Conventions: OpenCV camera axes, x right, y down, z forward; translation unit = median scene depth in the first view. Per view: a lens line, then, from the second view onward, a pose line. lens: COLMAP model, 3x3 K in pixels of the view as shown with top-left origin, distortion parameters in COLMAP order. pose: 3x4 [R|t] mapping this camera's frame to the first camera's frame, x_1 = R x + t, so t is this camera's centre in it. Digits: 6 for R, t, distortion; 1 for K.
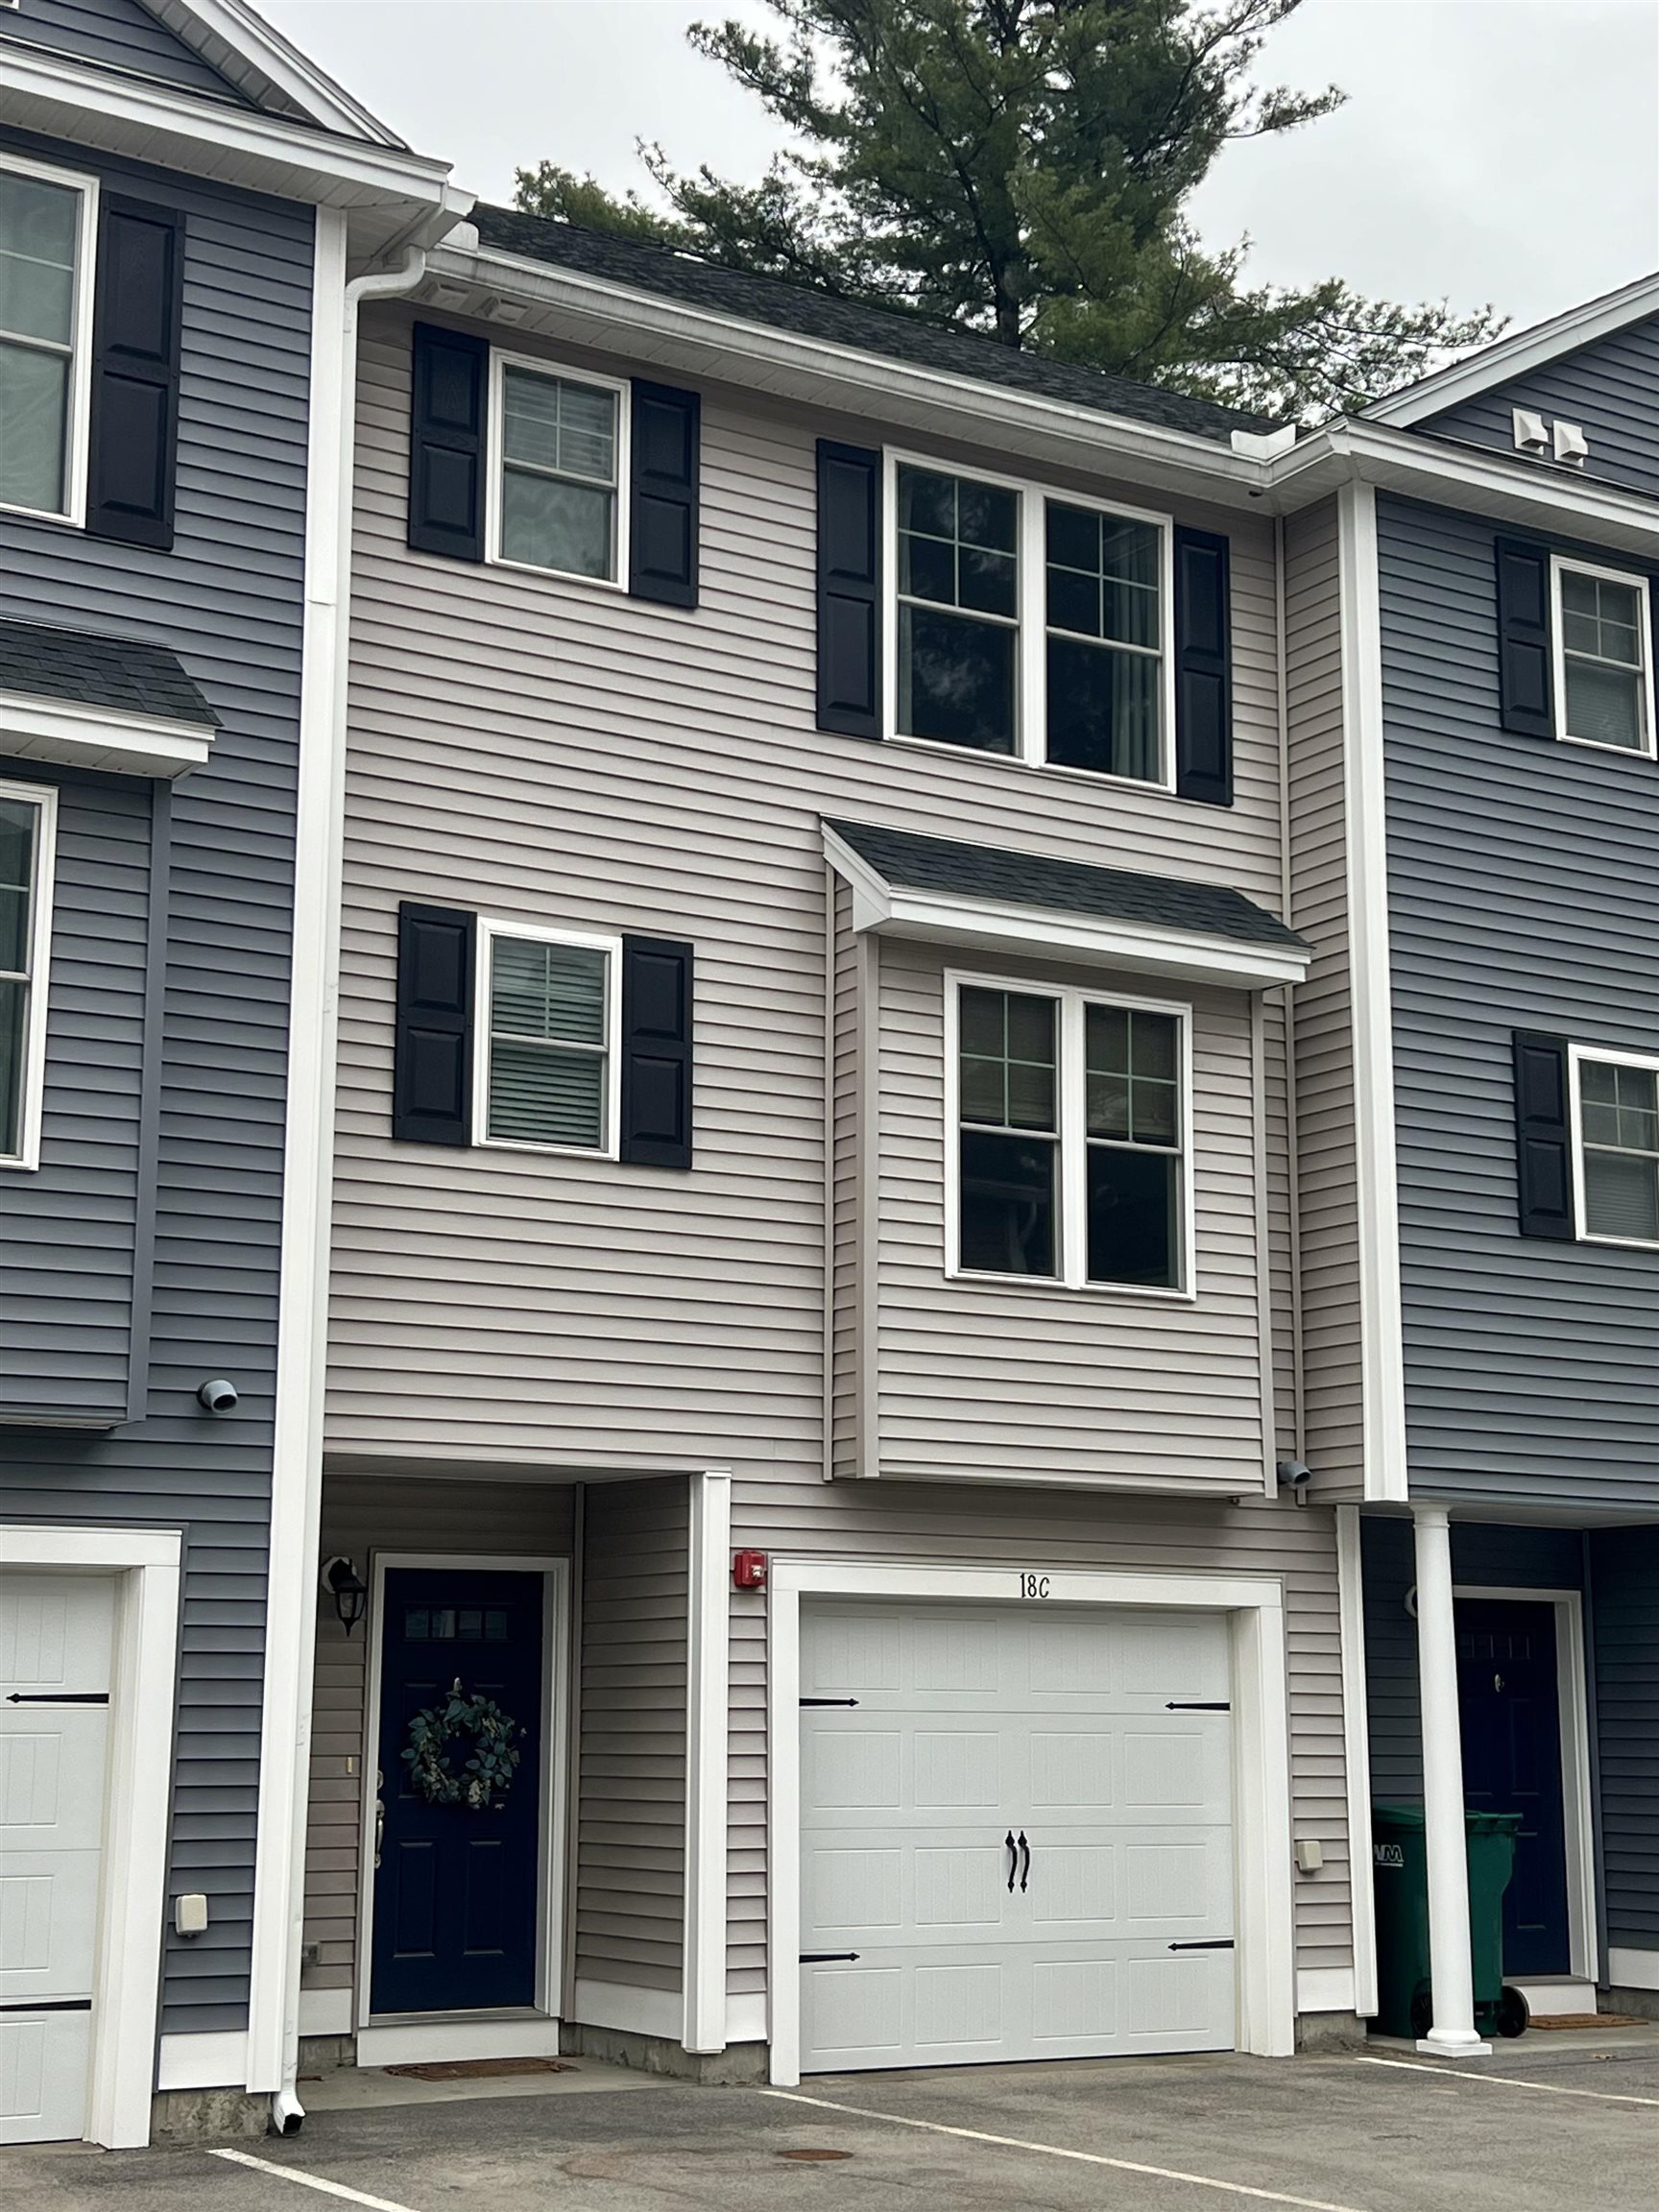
lens RADIAL K [[3185.2, 0, 829.5], [0, 3185.2, 1106.0], [0, 0, 1]] dist [0.213350, -0.733404]
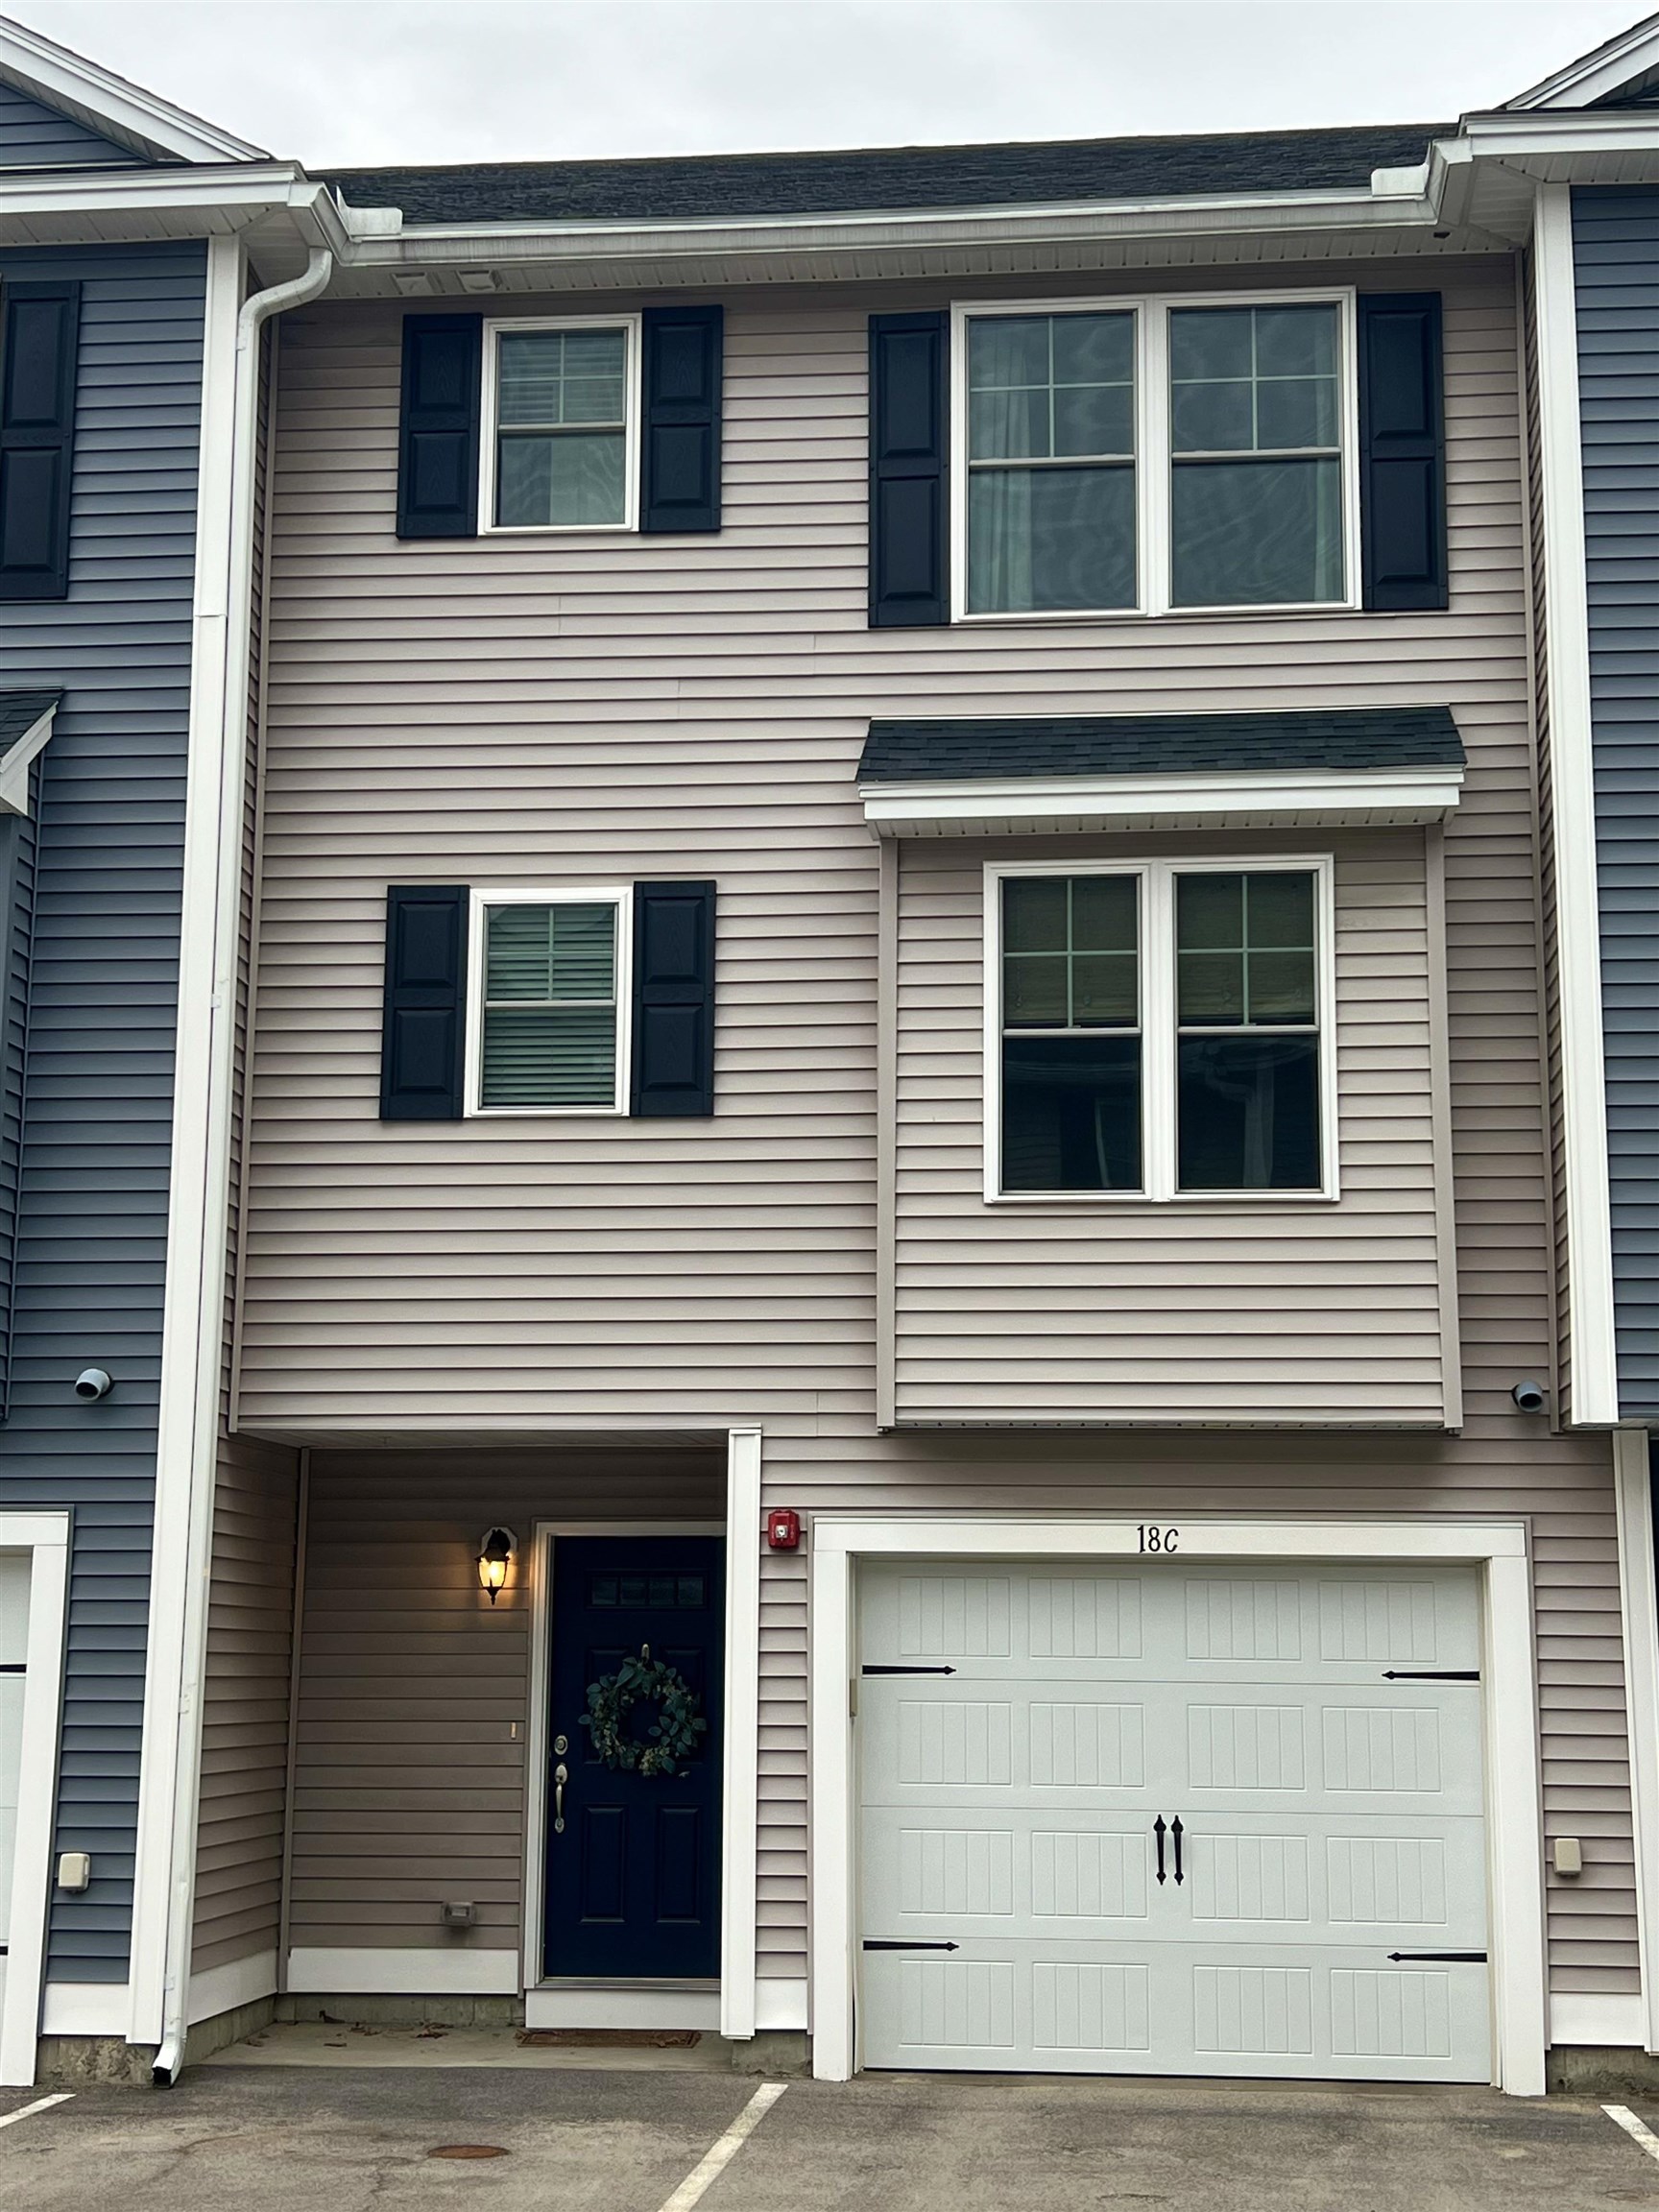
lens RADIAL K [[3031.4, 0, 832.7], [0, 3031.4, 1124.8], [0, 0, 1]] dist [0.207576, -0.681304]
pose [[0.800019, -0.105006, -0.590714, 0.517006], [0.110944, 0.993477, -0.026347, 0.050049], [0.589627, -0.044458, 0.806451, 0.282423]]
